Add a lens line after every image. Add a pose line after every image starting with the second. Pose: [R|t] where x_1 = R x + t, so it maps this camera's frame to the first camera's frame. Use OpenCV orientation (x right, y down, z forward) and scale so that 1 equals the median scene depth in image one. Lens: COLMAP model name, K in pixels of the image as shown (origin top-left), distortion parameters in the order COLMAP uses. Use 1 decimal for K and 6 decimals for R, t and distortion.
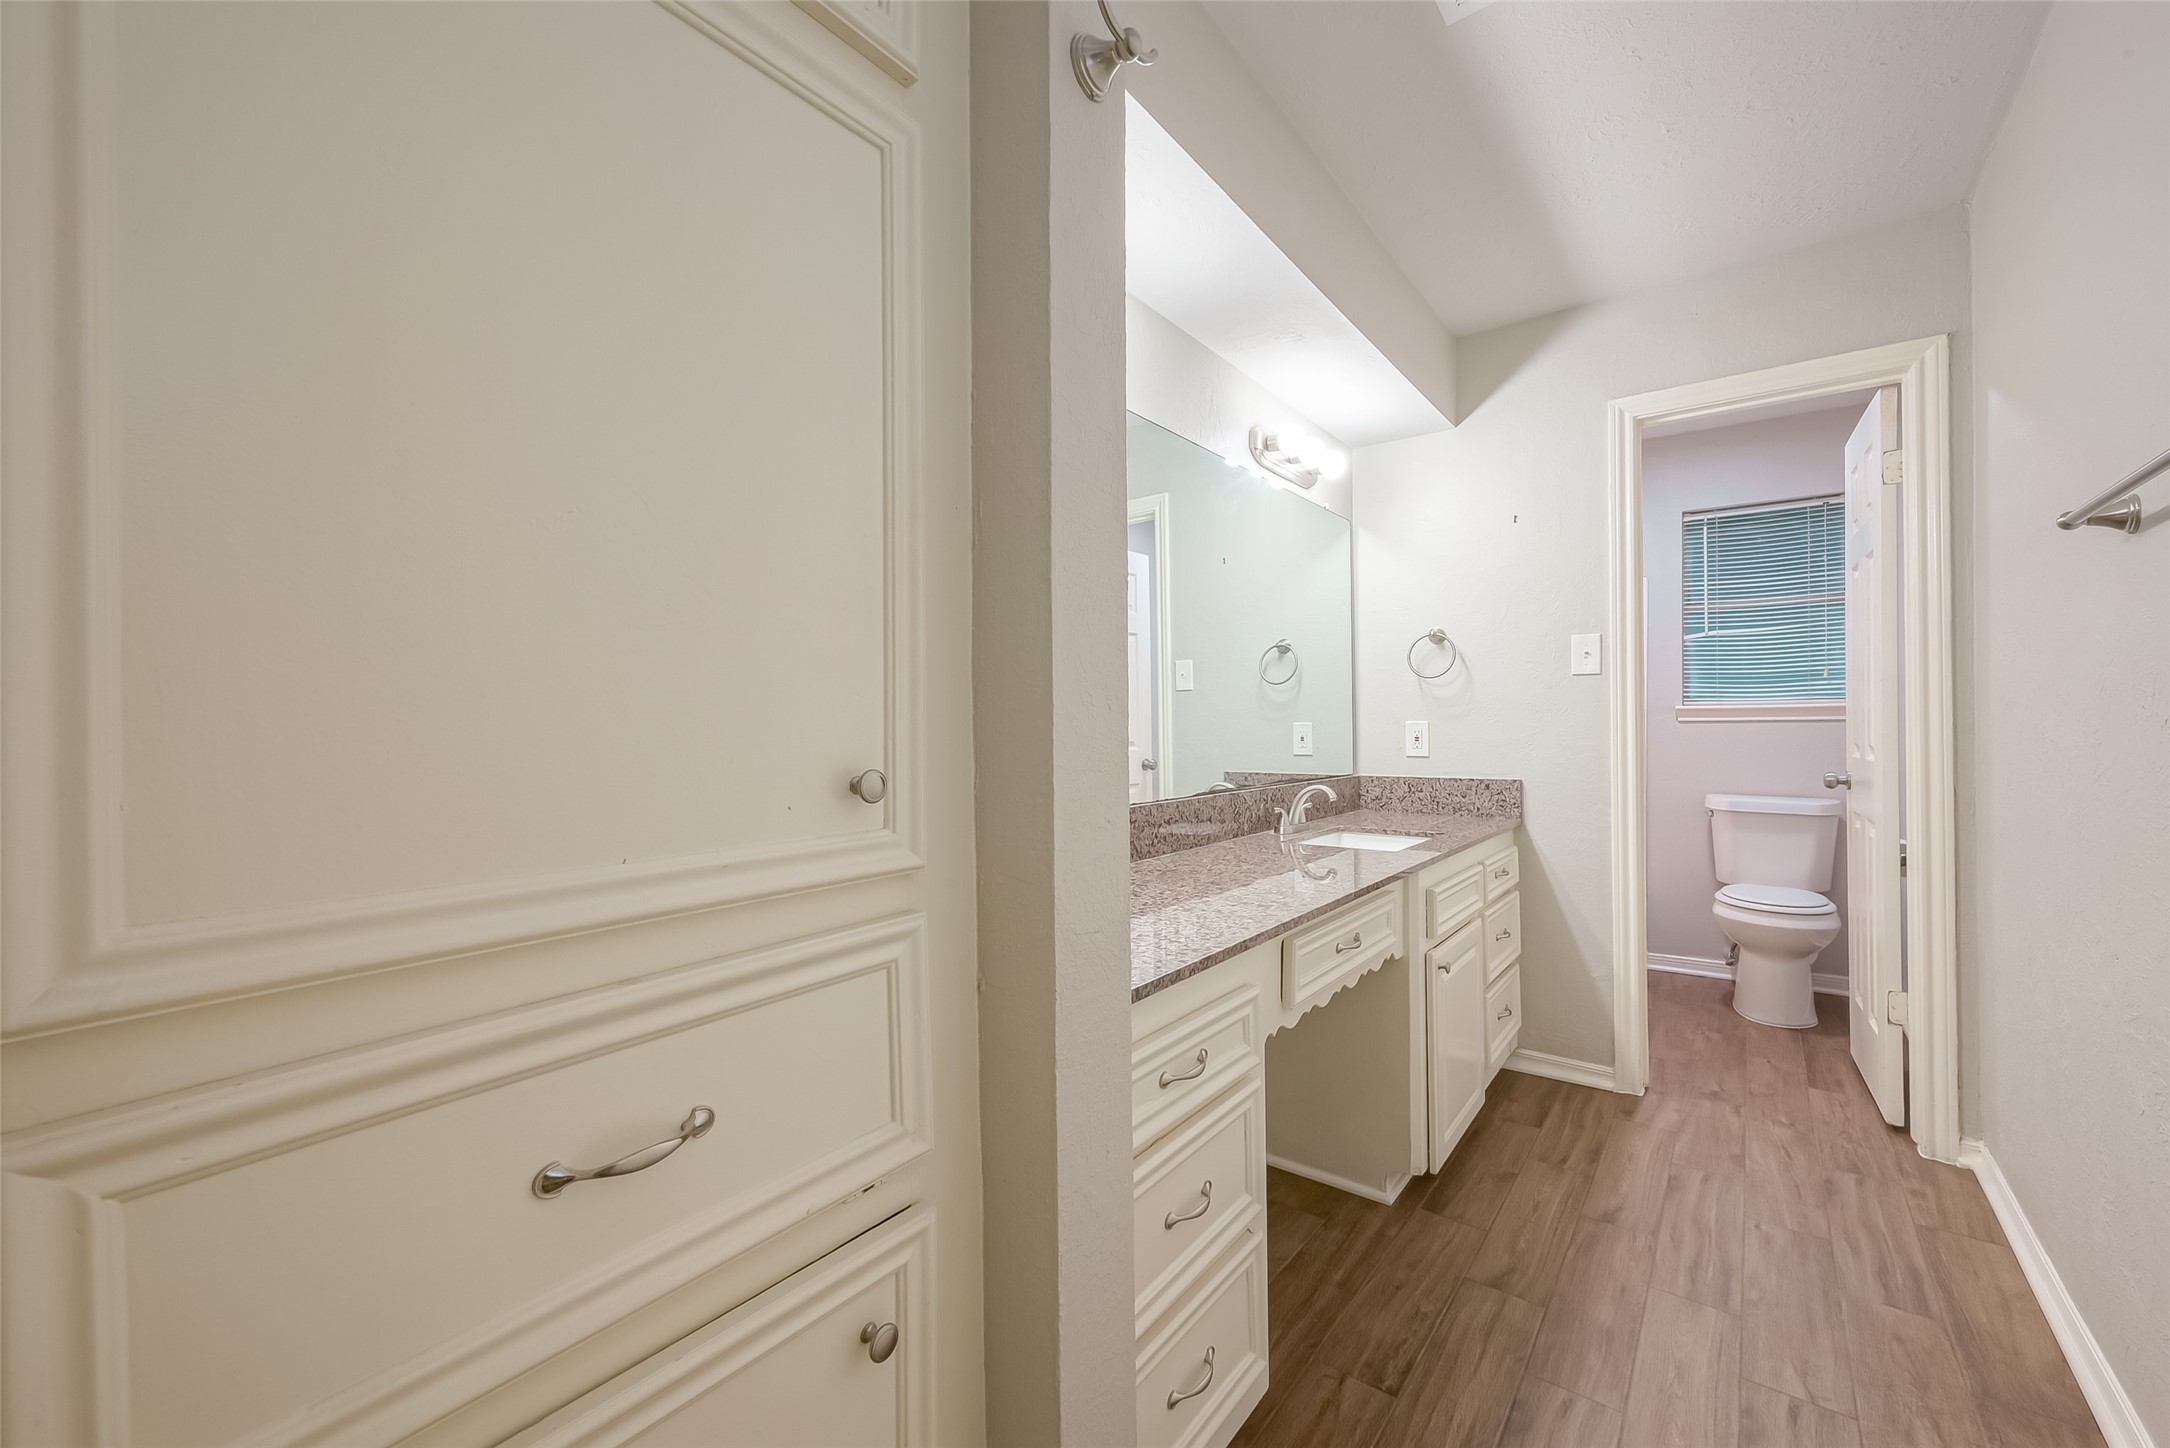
lens RADIAL K [[861.5, 0, 1091.6], [0, 861.5, 717.1], [0, 0, 1]] dist [-0.000872, -0.000497]
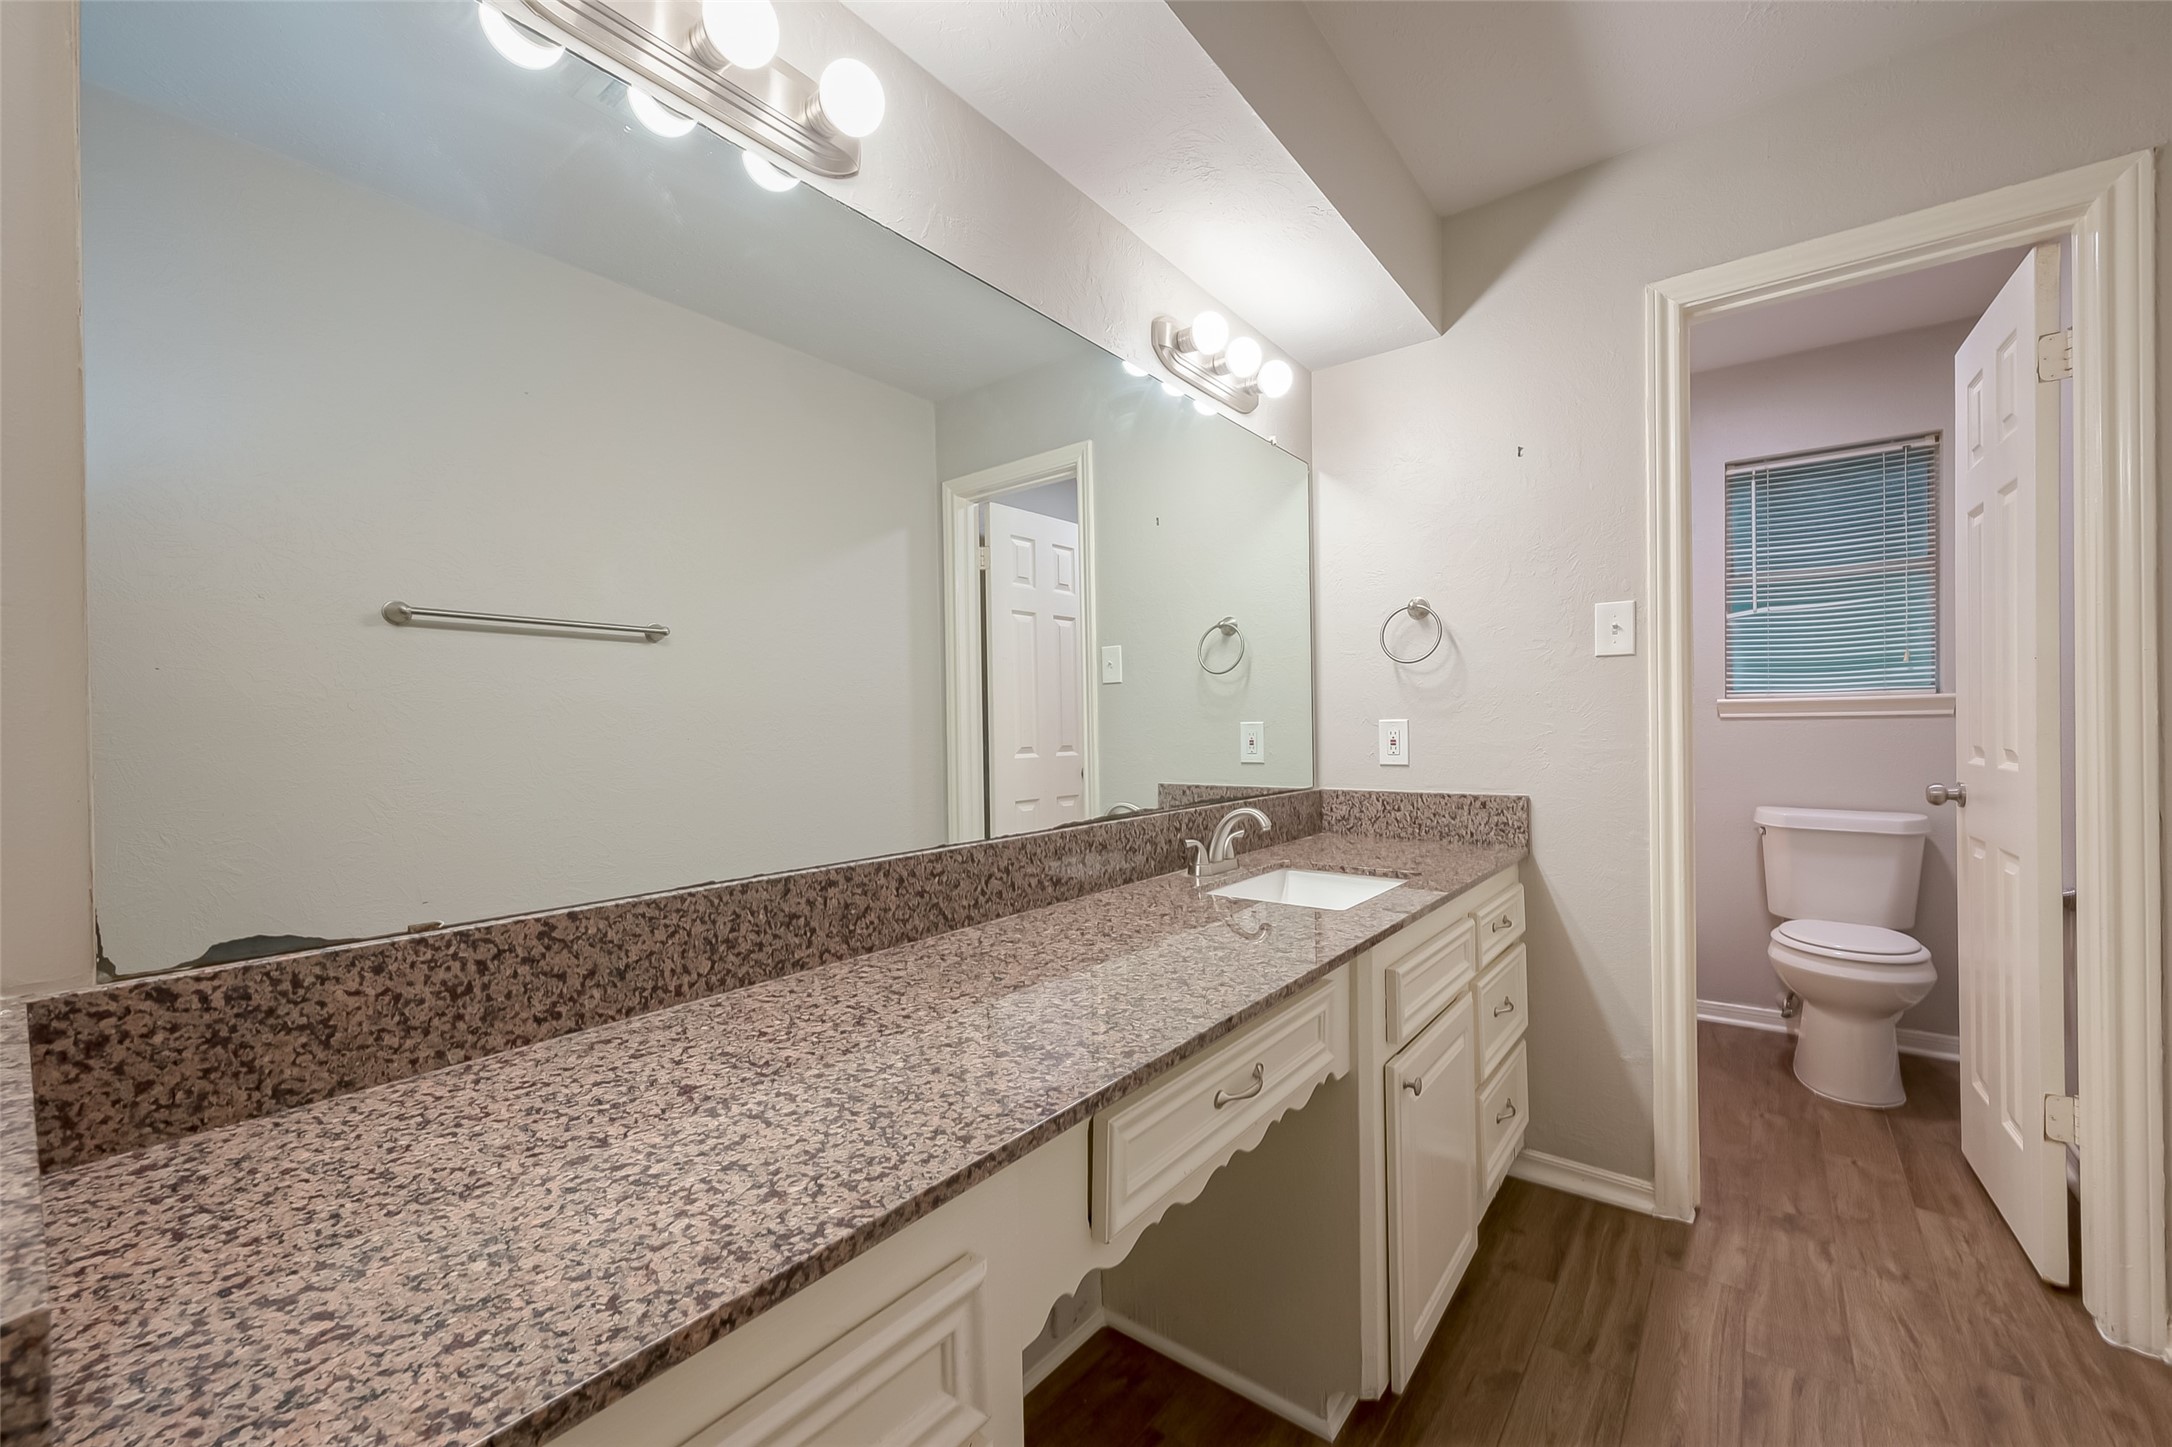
lens RADIAL K [[855.2, 0, 1098.5], [0, 855.2, 724.1], [0, 0, 1]] dist [-0.000463, 0.000462]
pose [[0.999973, -0.005215, -0.005176, 0.131004], [0.005255, 0.999956, 0.007816, 0.001608], [0.005135, -0.007843, 0.999956, 0.258020]]
